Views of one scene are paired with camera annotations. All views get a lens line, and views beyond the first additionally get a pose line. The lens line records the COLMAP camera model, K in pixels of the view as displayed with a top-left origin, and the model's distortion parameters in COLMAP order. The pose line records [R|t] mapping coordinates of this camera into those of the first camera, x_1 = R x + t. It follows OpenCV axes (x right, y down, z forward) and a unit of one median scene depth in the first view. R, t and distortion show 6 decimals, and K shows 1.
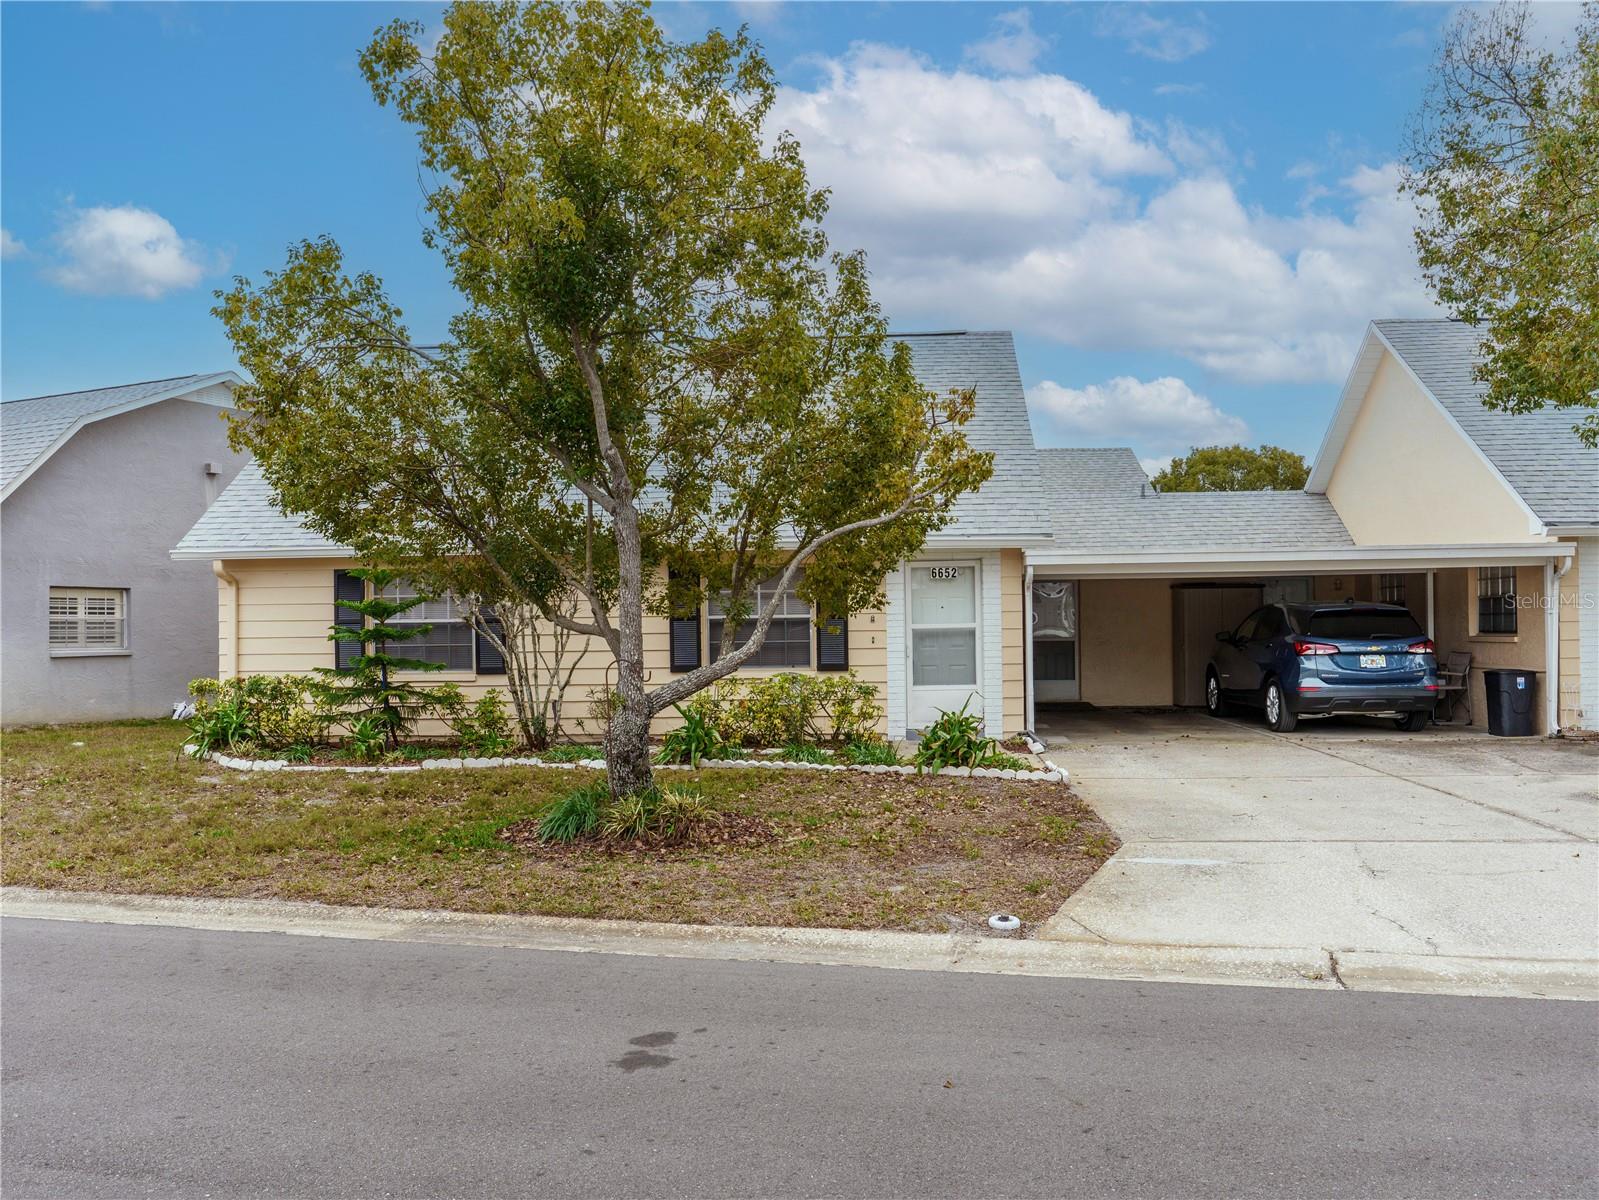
lens RADIAL K [[1224.6, 0, 799.4], [0, 1224.6, 606.9], [0, 0, 1]] dist [0.002194, 0.002163]
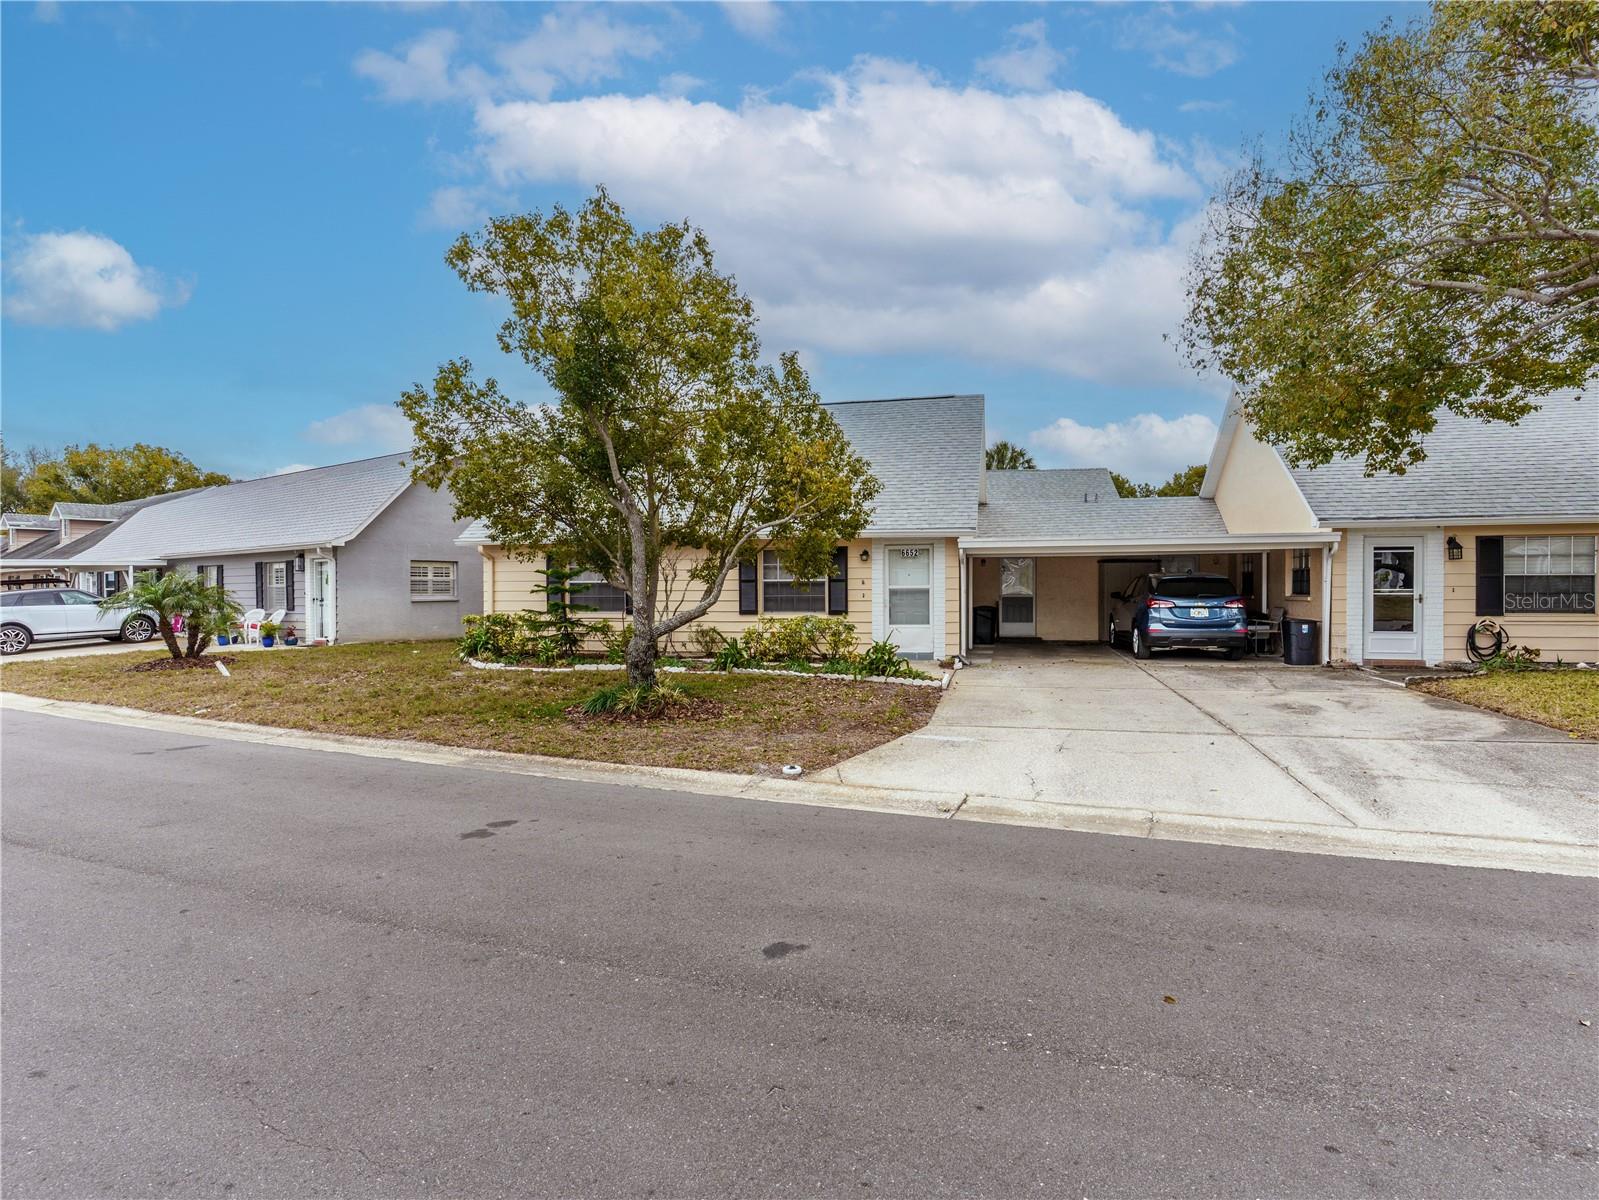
lens RADIAL K [[782.3, 0, 798.6], [0, 782.3, 587.8], [0, 0, 1]] dist [0.002542, 0.000669]
pose [[0.988353, 0.006805, -0.152027, 0.148010], [-0.003938, 0.999809, 0.019155, -0.002099], [0.152128, -0.018333, 0.988191, -0.010405]]
